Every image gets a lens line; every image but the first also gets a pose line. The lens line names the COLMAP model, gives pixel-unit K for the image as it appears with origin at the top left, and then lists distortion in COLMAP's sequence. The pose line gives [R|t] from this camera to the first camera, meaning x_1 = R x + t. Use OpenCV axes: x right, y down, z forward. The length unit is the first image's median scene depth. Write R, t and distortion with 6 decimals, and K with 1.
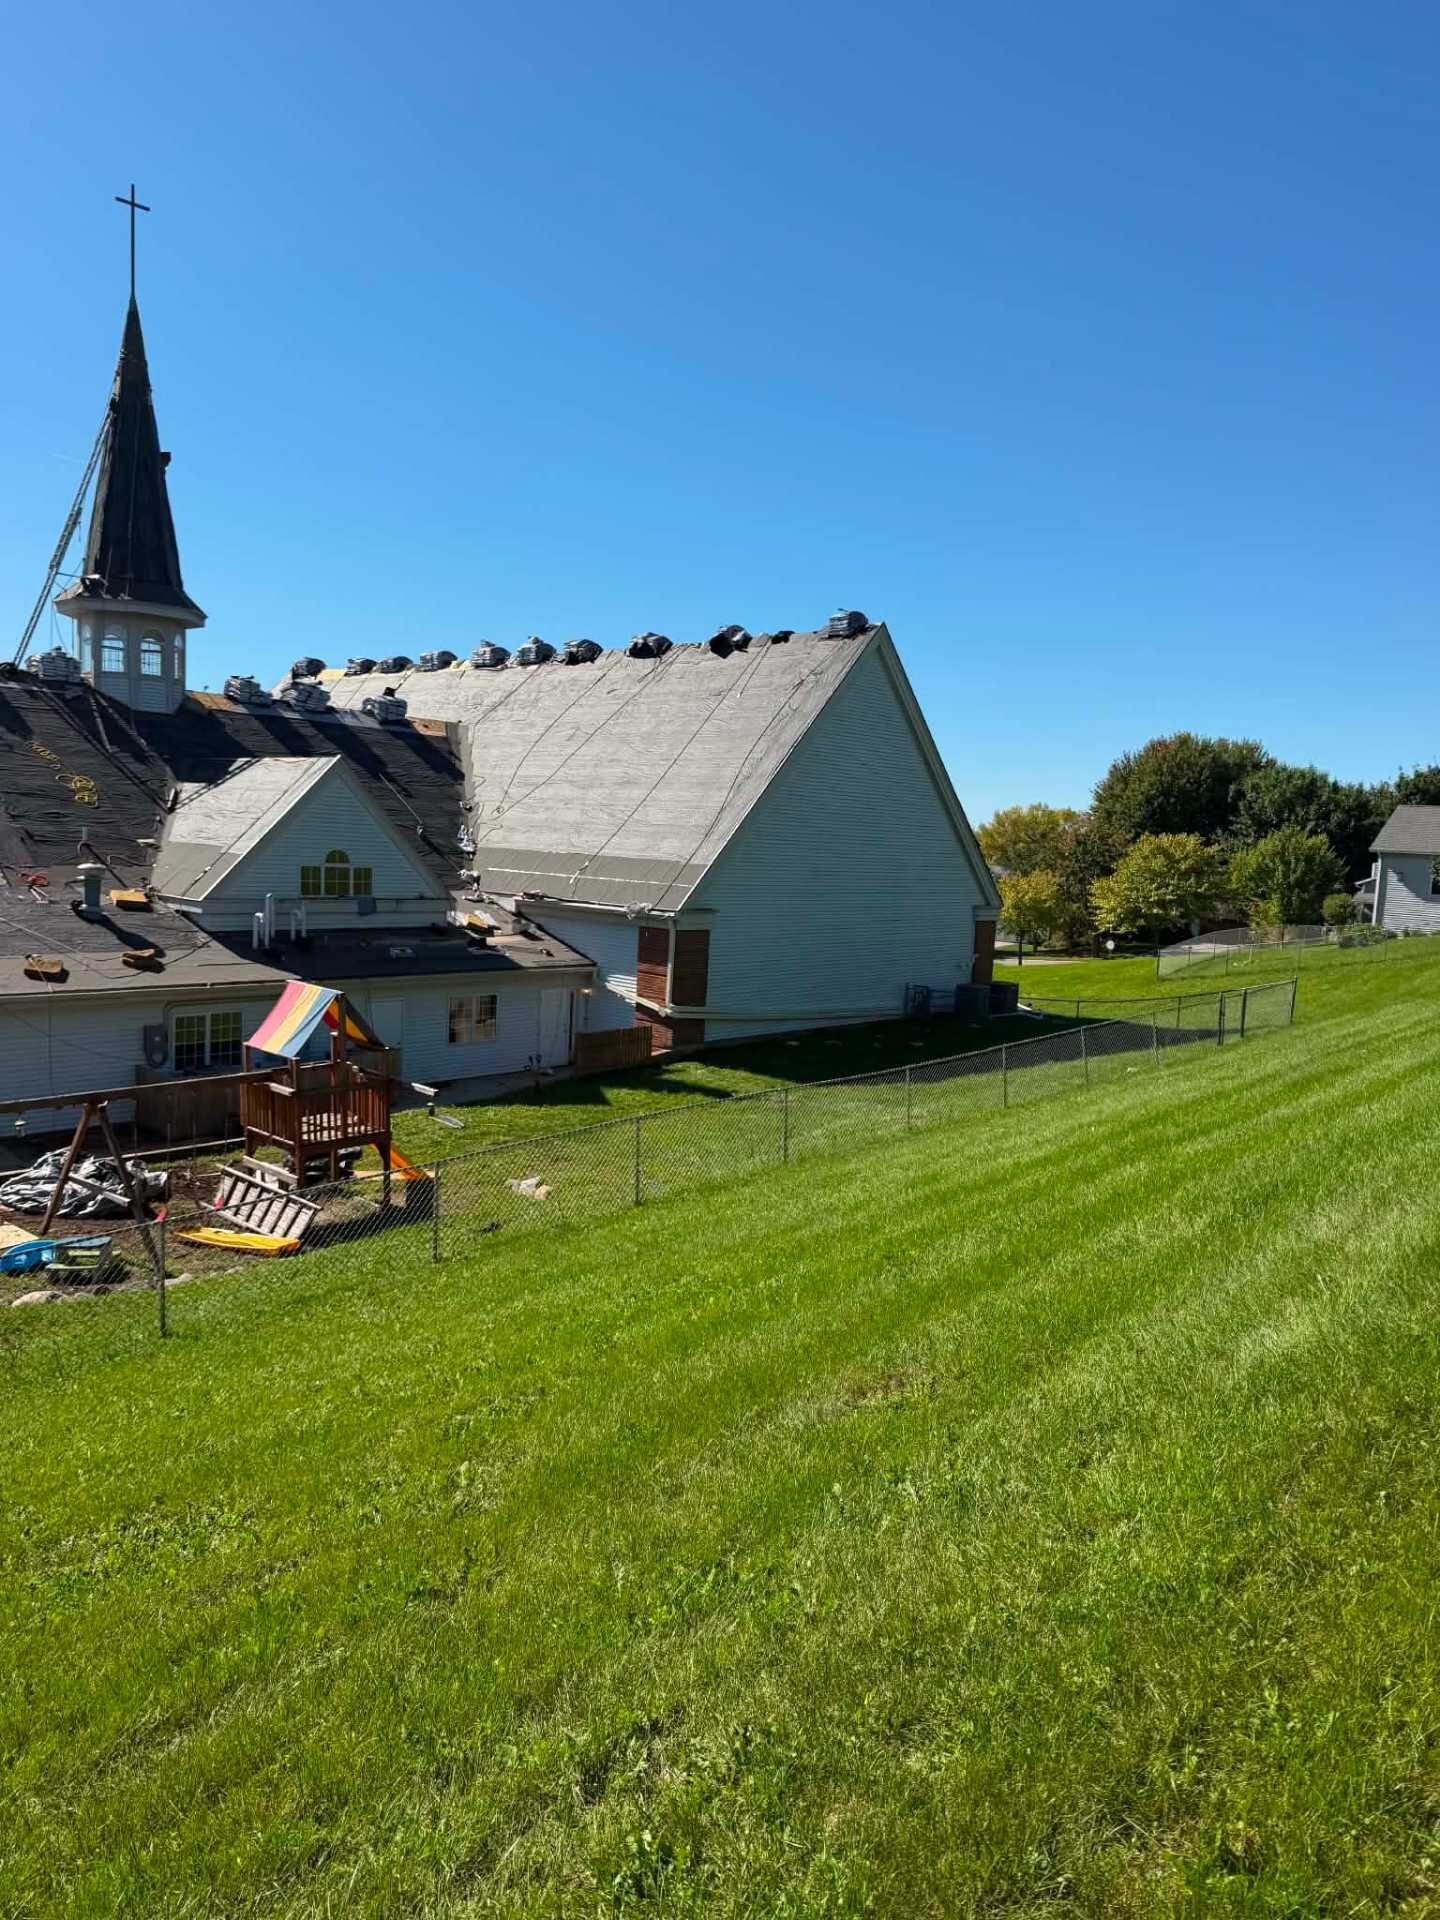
lens RADIAL K [[1341.3, 0, 711.2], [0, 1341.3, 974.1], [0, 0, 1]] dist [0.179558, -0.358980]
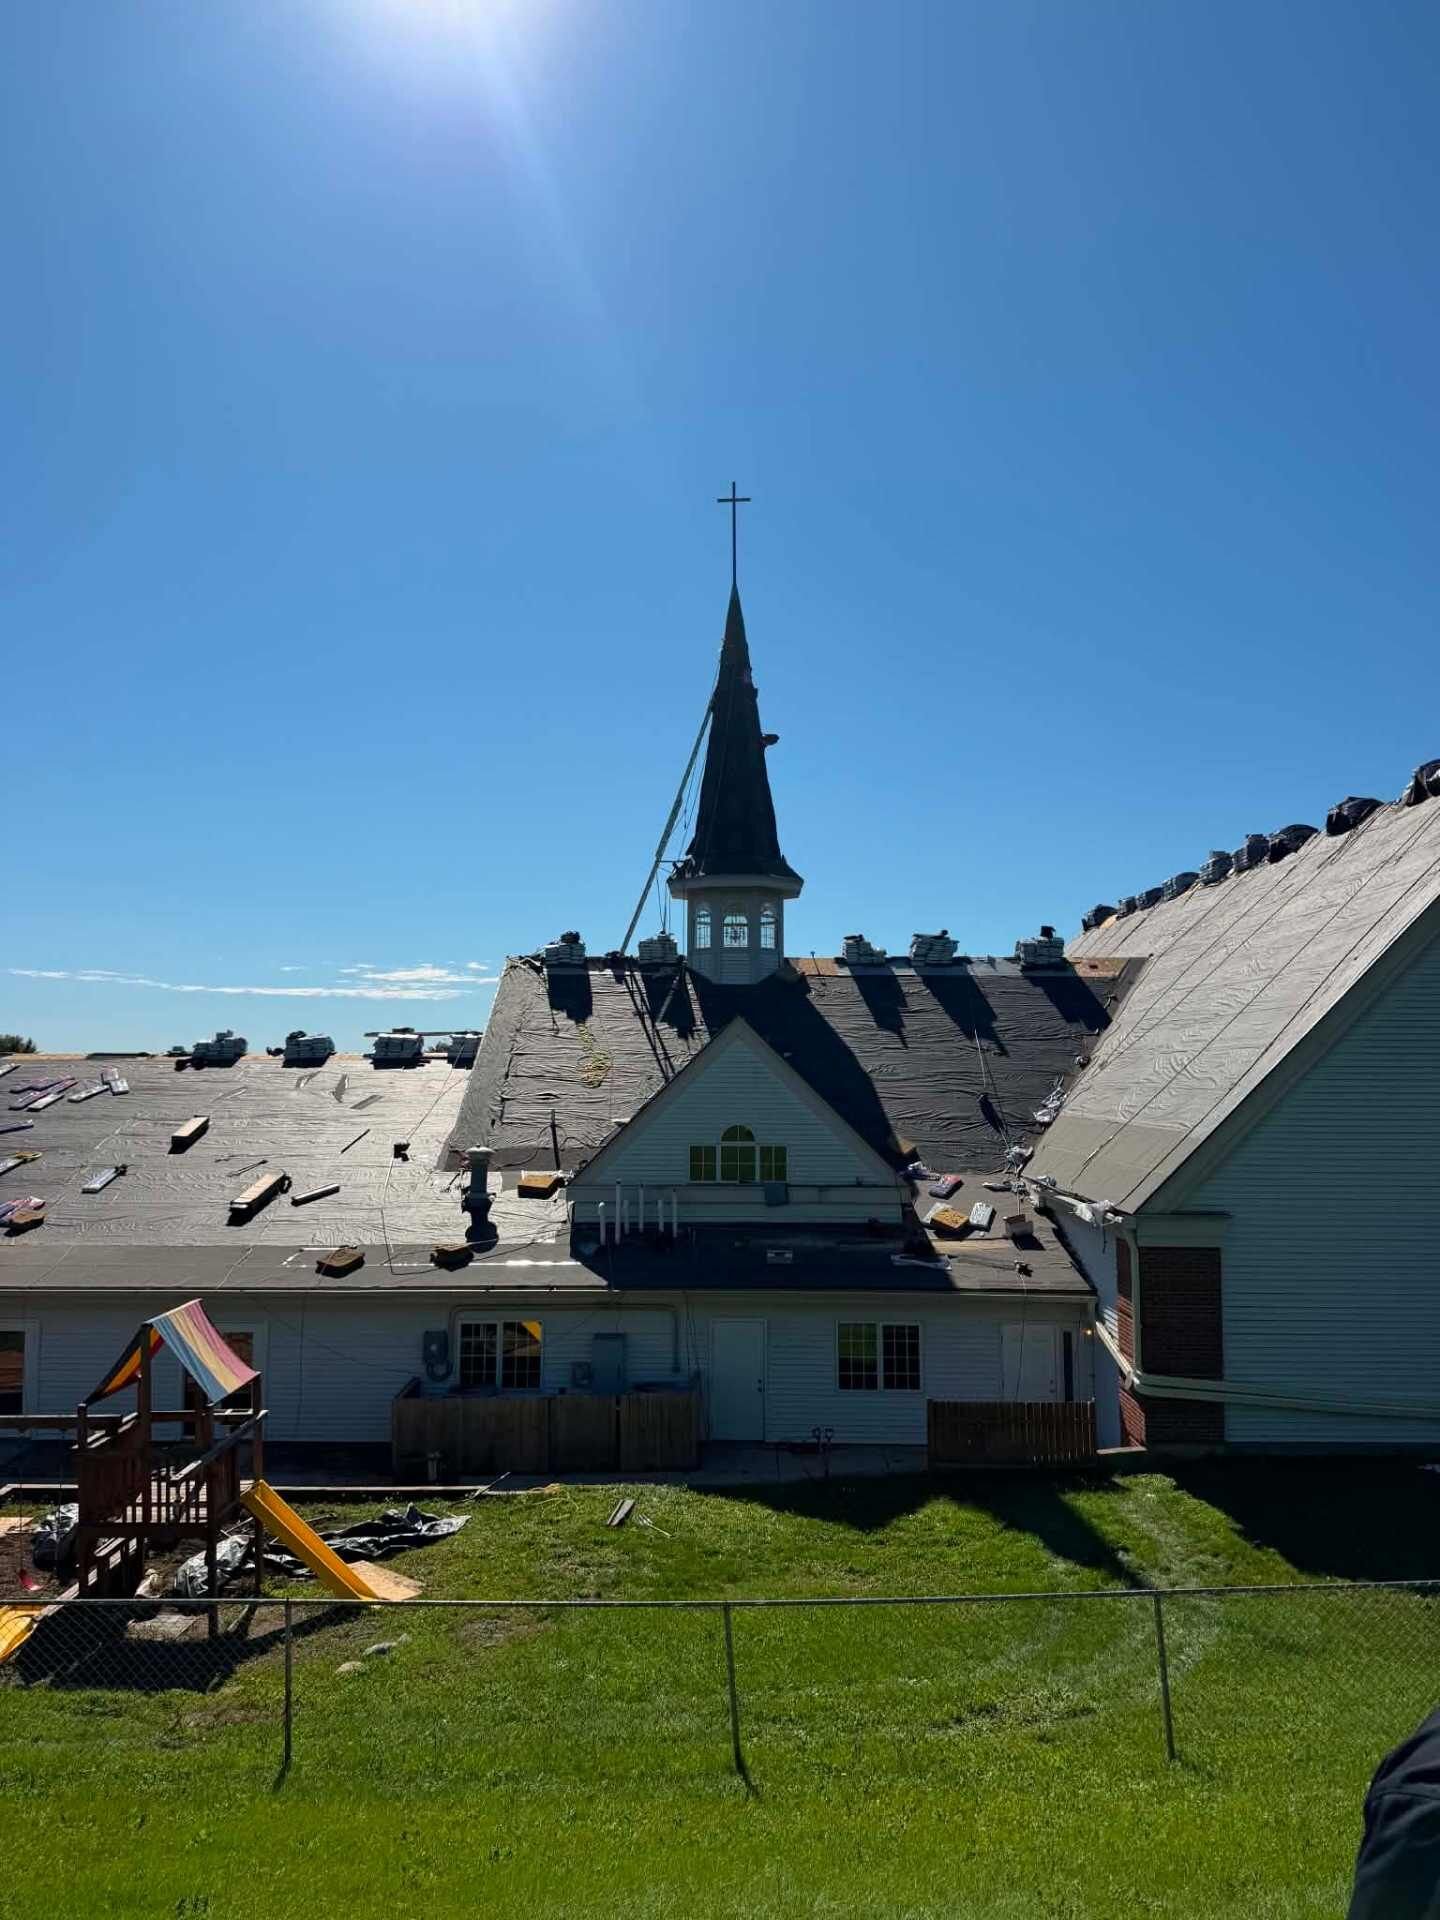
lens RADIAL K [[1341.3, 0, 711.2], [0, 1341.3, 974.1], [0, 0, 1]] dist [0.179558, -0.358980]
pose [[0.660388, -0.101016, -0.744099, 0.314901], [-0.047663, 0.983274, -0.175786, -0.035036], [0.749410, 0.151554, 0.644528, 0.417268]]
